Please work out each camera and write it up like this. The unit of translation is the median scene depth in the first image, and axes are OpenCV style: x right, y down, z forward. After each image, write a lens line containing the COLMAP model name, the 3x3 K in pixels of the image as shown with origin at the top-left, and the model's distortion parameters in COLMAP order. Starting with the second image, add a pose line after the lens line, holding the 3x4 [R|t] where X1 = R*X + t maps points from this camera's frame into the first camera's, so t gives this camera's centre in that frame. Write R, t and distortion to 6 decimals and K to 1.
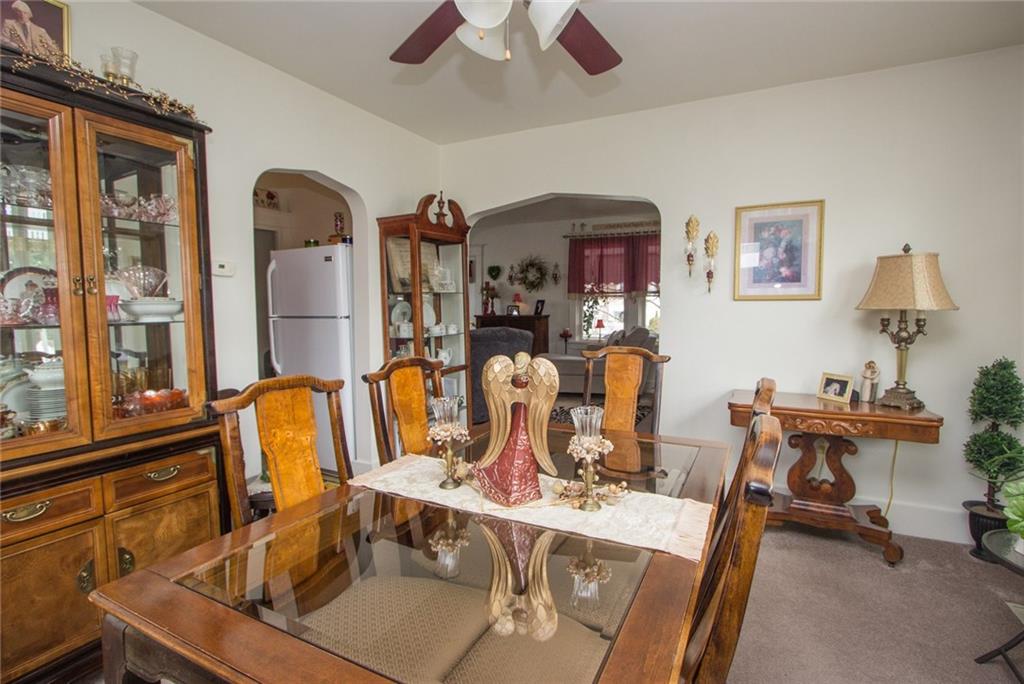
lens RADIAL K [[475.8, 0, 517.3], [0, 475.8, 336.2], [0, 0, 1]] dist [-0.015235, 0.002078]
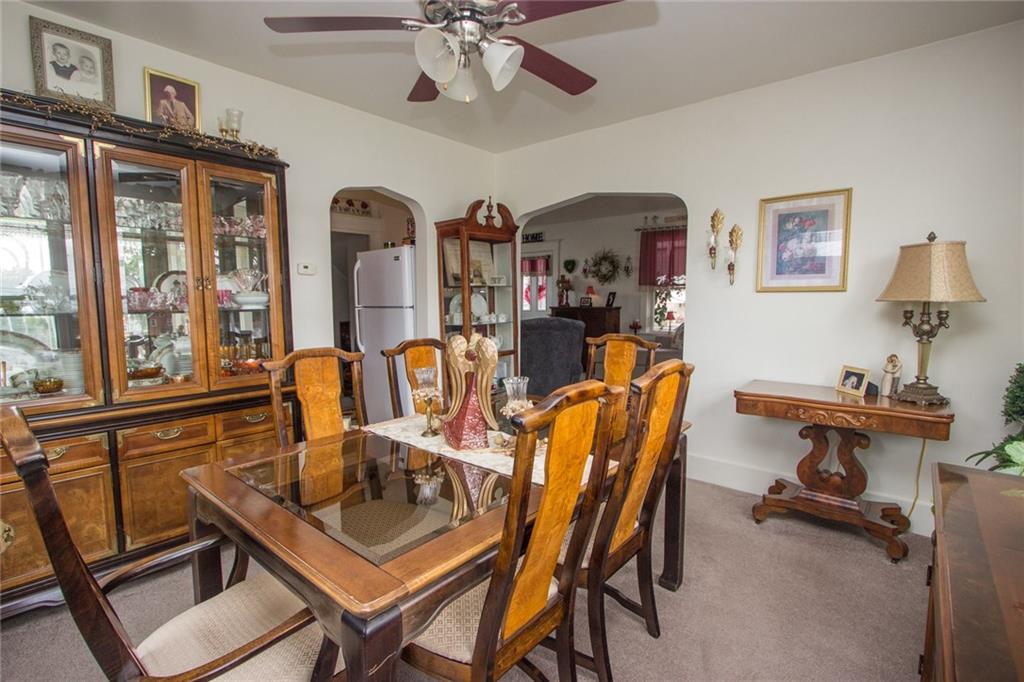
lens RADIAL K [[475.8, 0, 520.9], [0, 475.8, 342.4], [0, 0, 1]] dist [-0.015235, 0.002078]
pose [[0.971620, 0.021815, -0.235540, 0.254023], [-0.015021, 0.999419, 0.030598, 0.010199], [0.236071, -0.026192, 0.971383, -0.127651]]
